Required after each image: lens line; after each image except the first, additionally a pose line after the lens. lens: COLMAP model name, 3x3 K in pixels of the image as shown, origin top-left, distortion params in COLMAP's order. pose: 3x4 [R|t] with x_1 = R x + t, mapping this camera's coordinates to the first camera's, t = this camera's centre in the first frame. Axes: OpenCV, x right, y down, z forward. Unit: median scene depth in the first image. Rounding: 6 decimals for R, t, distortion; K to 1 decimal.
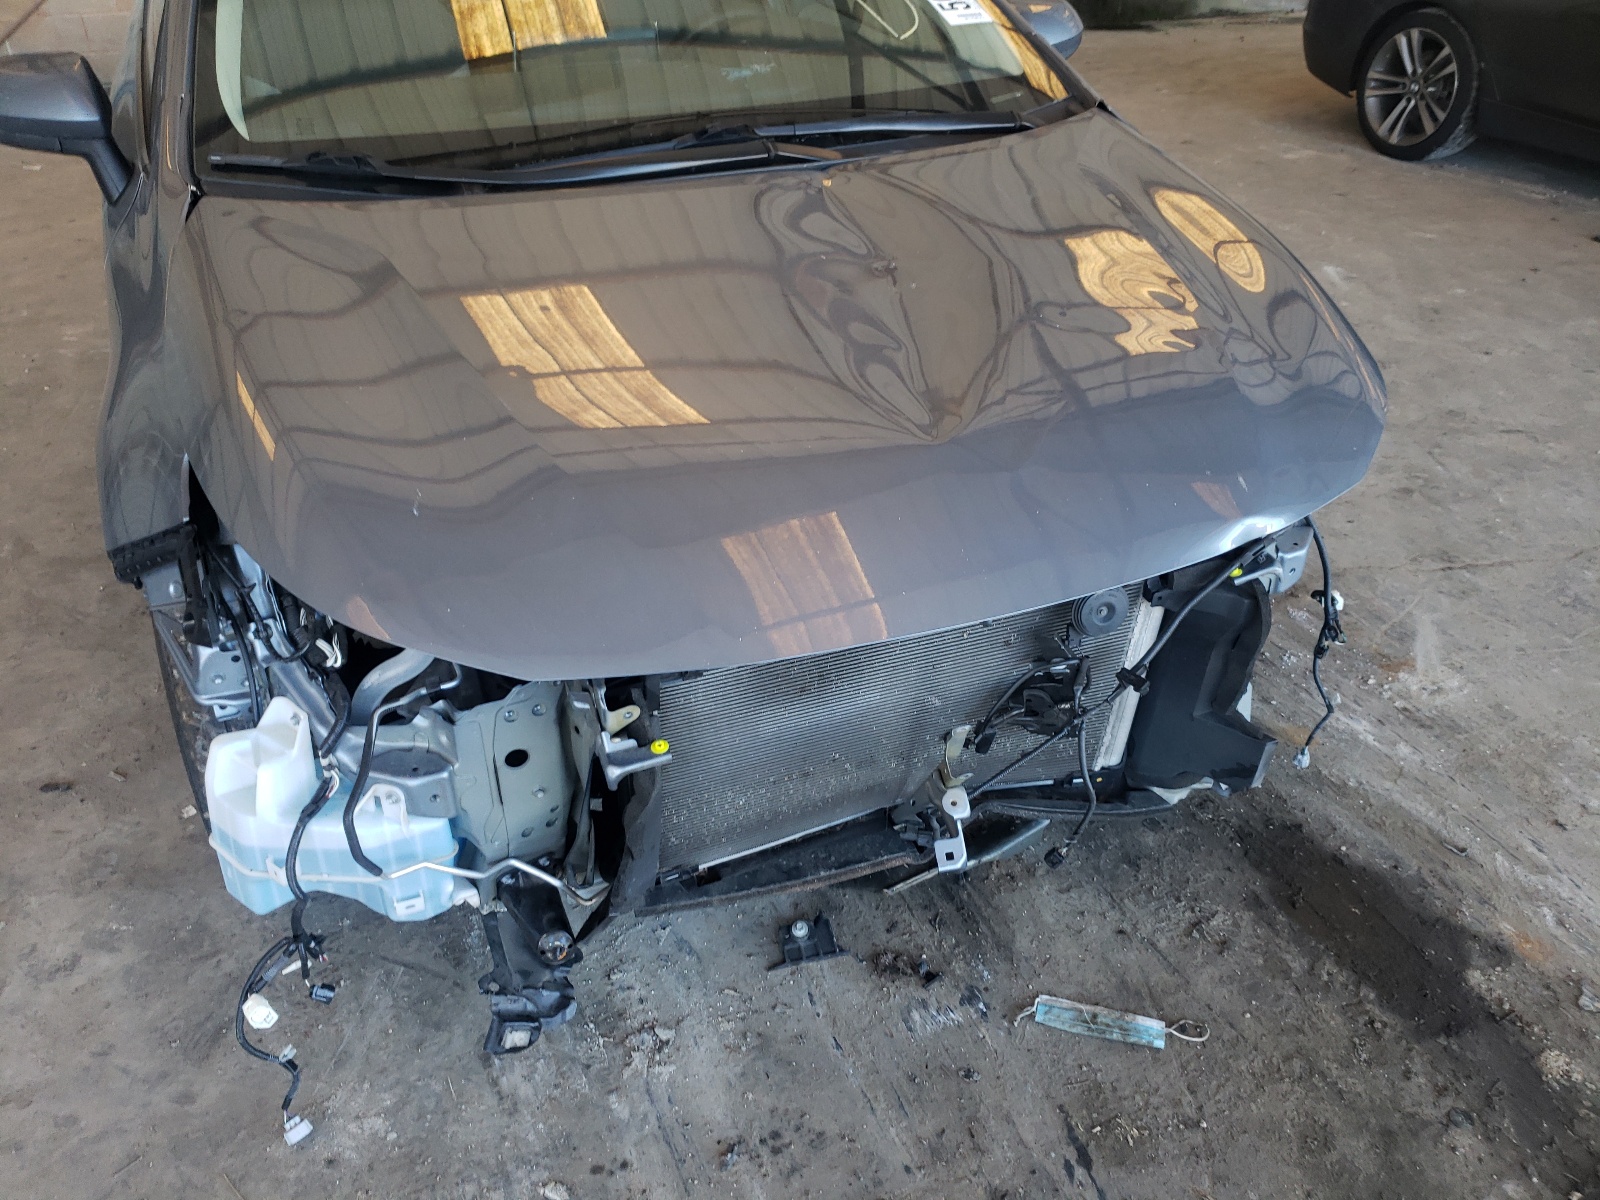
lens RADIAL K [[1231.0, 0, 743.5], [0, 1231.0, 602.9], [0, 0, 1]] dist [0.015128, -0.000665]
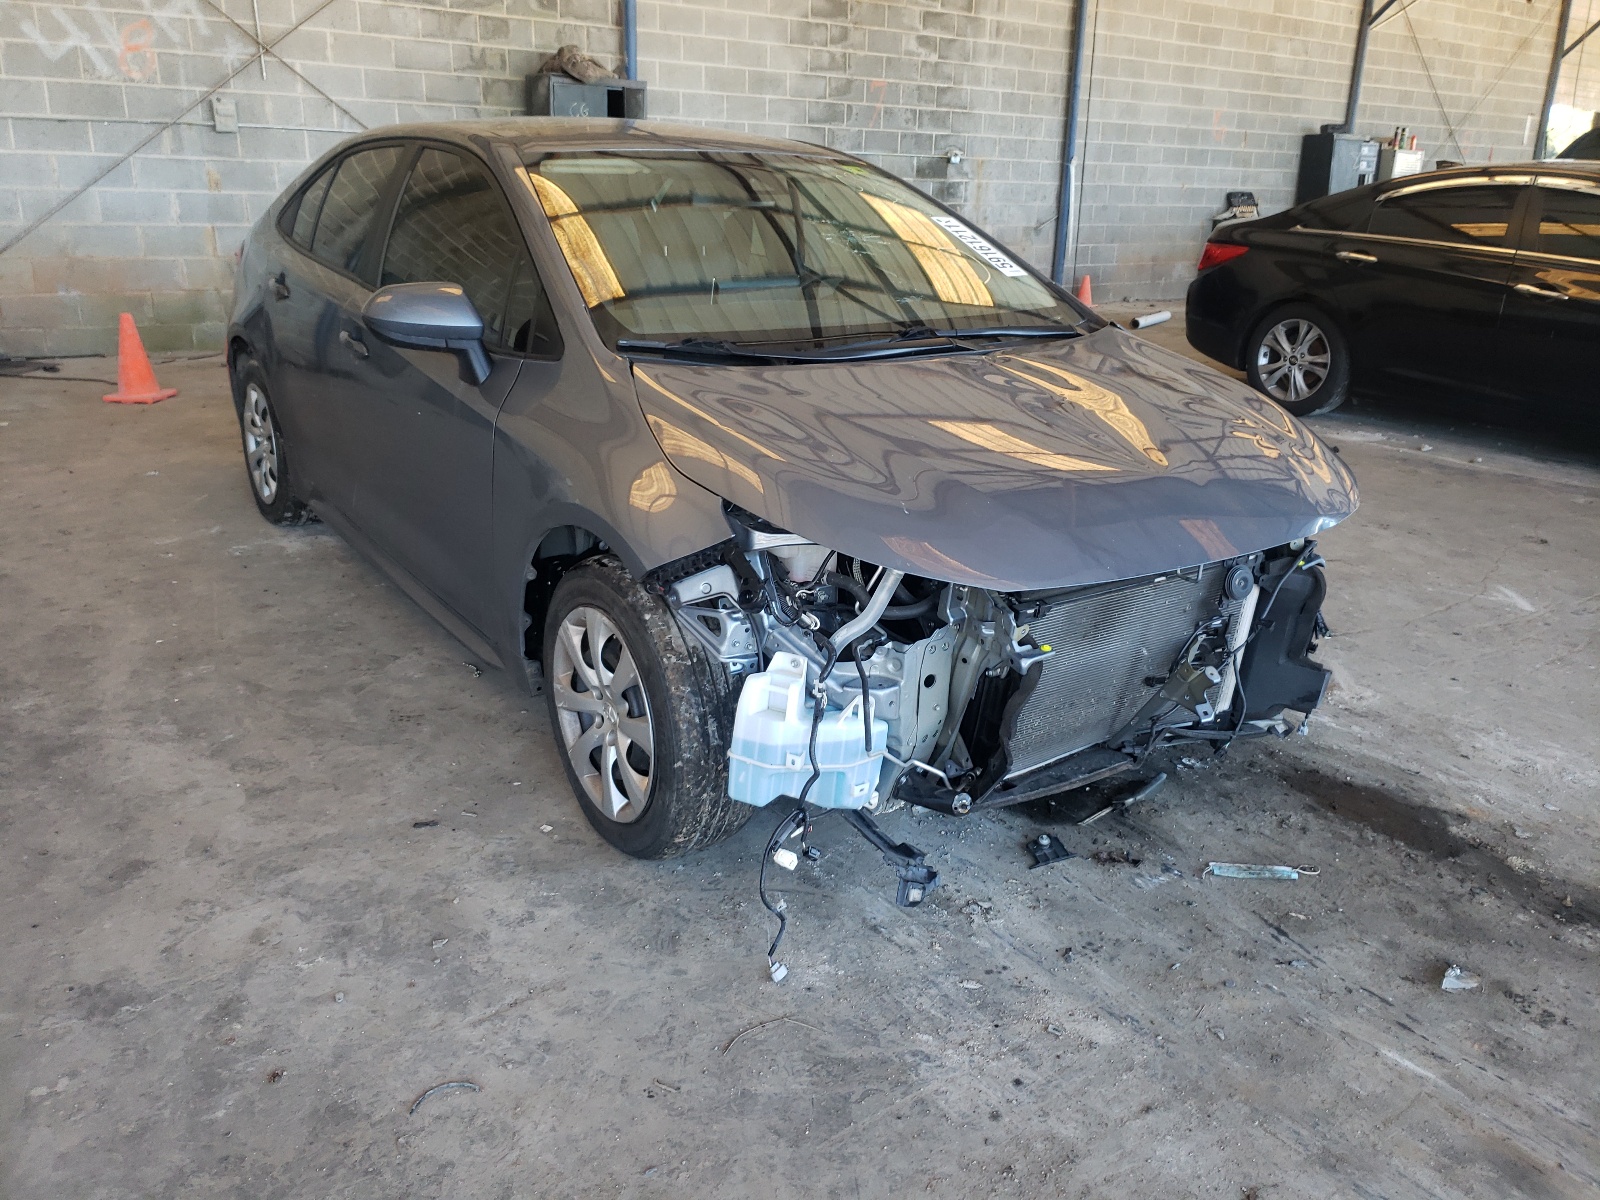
lens RADIAL K [[1197.0, 0, 800.0], [0, 1197.0, 600.0], [0, 0, 1]] dist [0.049571, -0.070097]
pose [[0.975167, -0.044588, 0.216937, -0.531038], [0.090148, 0.974620, -0.204912, 0.254705], [-0.202295, 0.219379, 0.954437, -0.352259]]
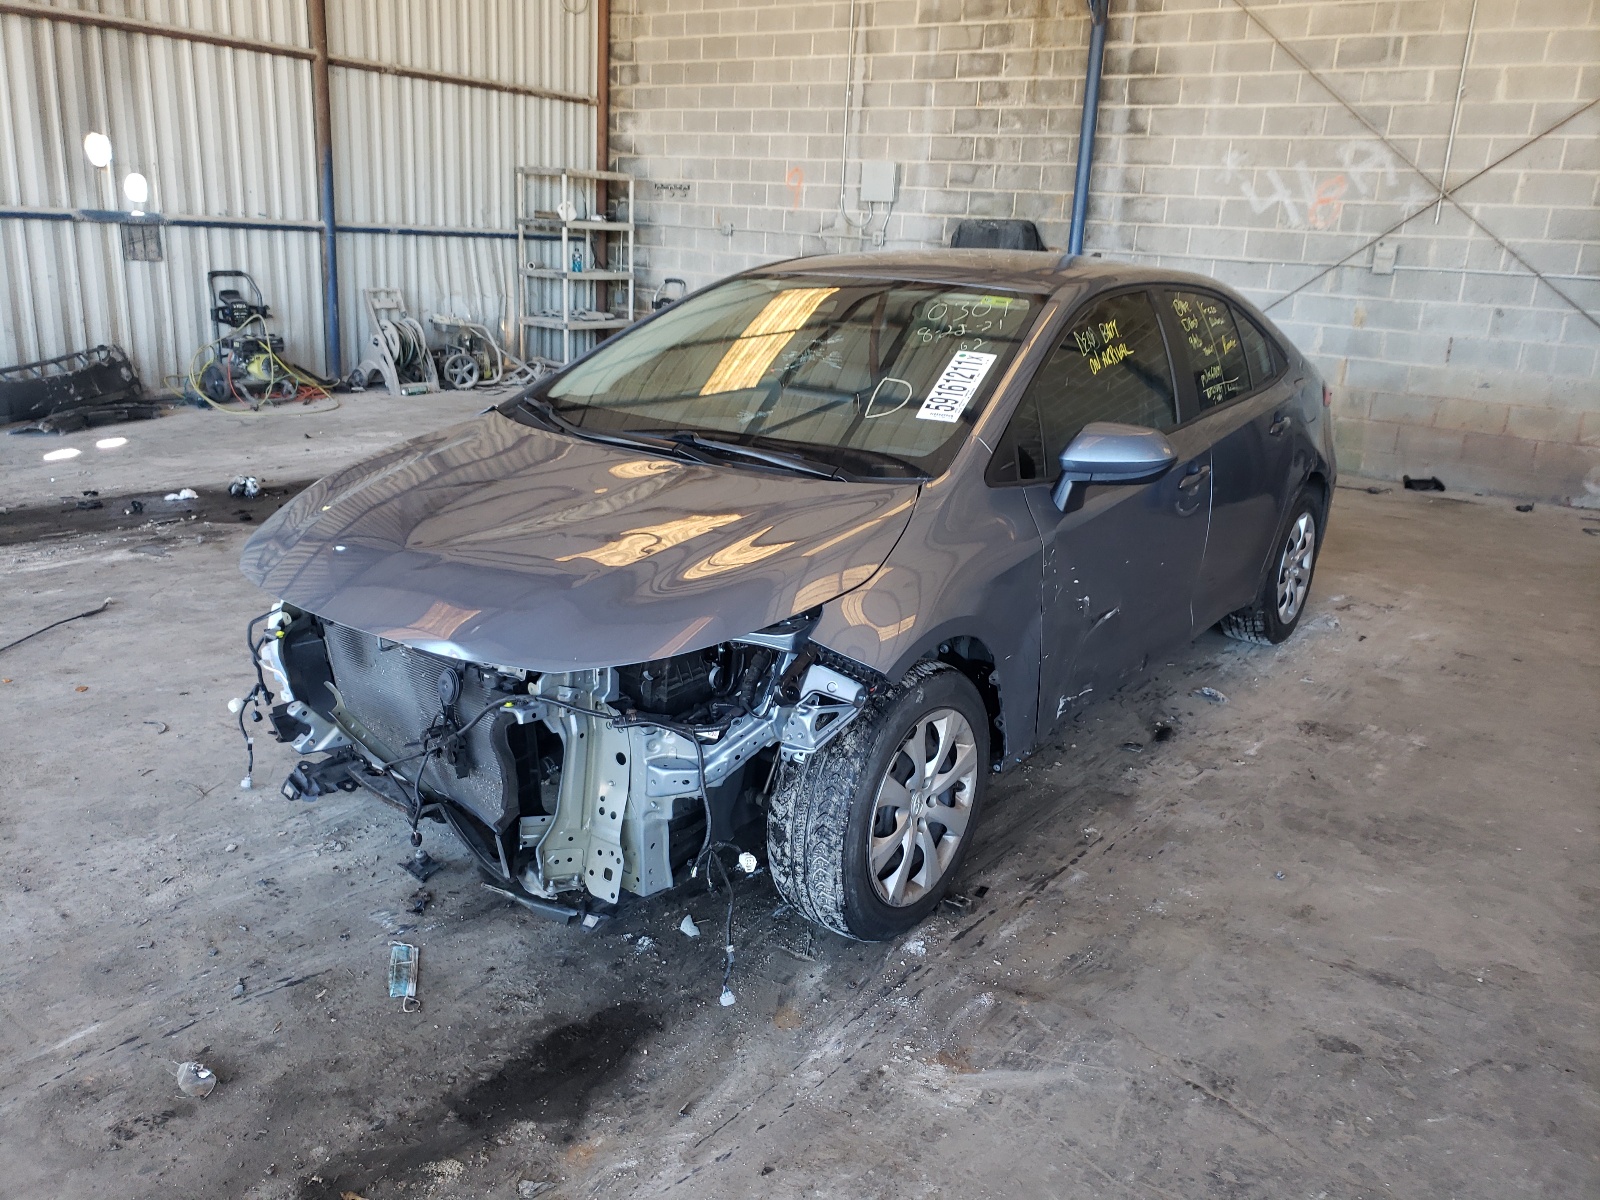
lens RADIAL K [[1127.6, 0, 800.0], [0, 1127.6, 600.0], [0, 0, 1]] dist [0.028880, 0.005350]
pose [[0.536037, 0.281641, -0.795828, 1.478899], [-0.491921, 0.870327, -0.023332, -0.262856], [0.686060, 0.403991, 0.605072, 0.277821]]
